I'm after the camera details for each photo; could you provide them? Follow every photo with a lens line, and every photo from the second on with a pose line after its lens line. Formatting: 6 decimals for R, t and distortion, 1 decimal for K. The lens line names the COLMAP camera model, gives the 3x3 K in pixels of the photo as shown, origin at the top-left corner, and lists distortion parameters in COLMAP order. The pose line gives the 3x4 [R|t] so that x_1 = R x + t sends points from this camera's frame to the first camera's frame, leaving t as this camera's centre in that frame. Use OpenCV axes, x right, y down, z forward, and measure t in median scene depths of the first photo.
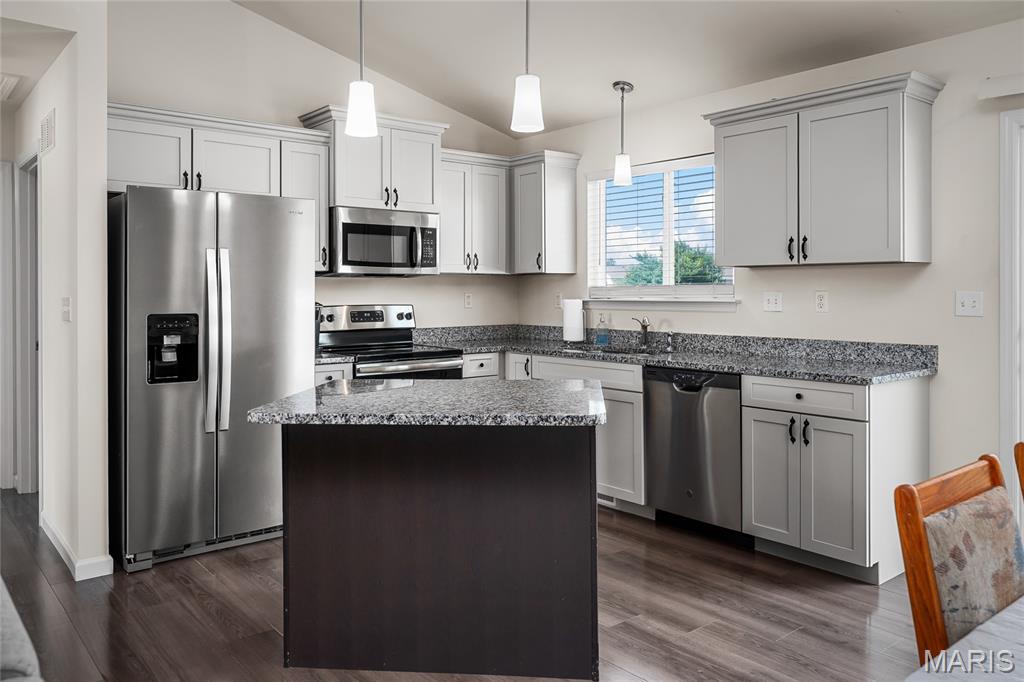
lens RADIAL K [[763.0, 0, 511.0], [0, 763.0, 291.7], [0, 0, 1]] dist [-0.001295, 0.000297]
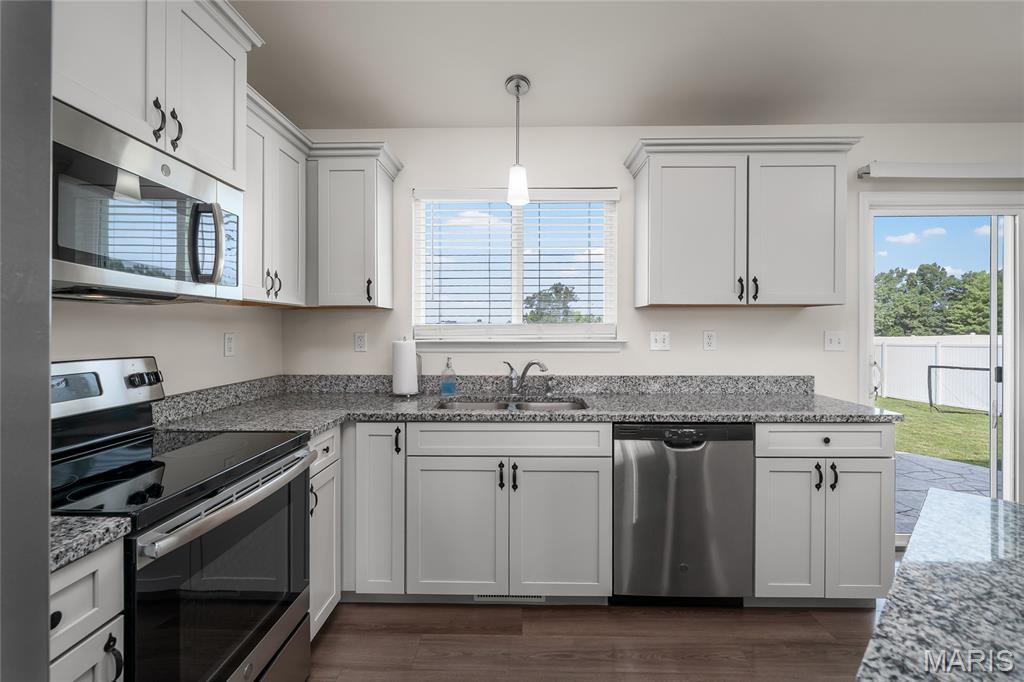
lens RADIAL K [[453.9, 0, 512.3], [0, 453.9, 328.6], [0, 0, 1]] dist [-0.009819, 0.007566]
pose [[0.654373, 0.003453, 0.756164, -0.226207], [-0.000331, 0.999991, -0.004279, -0.000817], [-0.756172, 0.002550, 0.654368, 0.668014]]
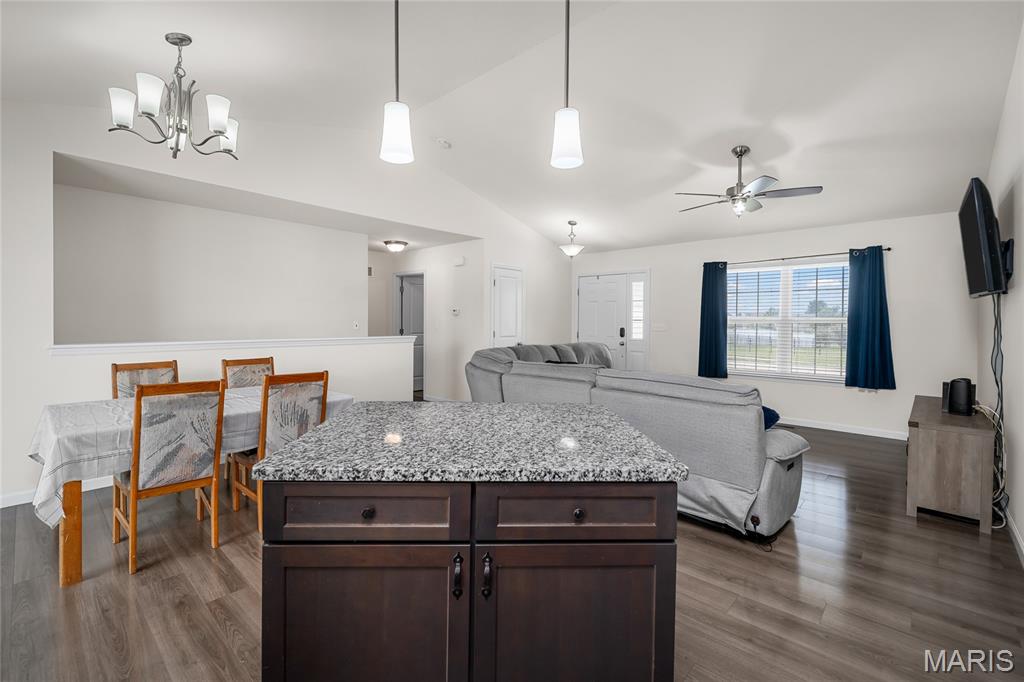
lens RADIAL K [[453.9, 0, 512.3], [0, 453.9, 328.6], [0, 0, 1]] dist [-0.009819, 0.007566]
pose [[-0.990610, -0.003991, -0.136660, -0.025931], [-0.006643, 0.999798, 0.018954, -0.002082], [0.136557, 0.019684, -0.990437, 0.909476]]
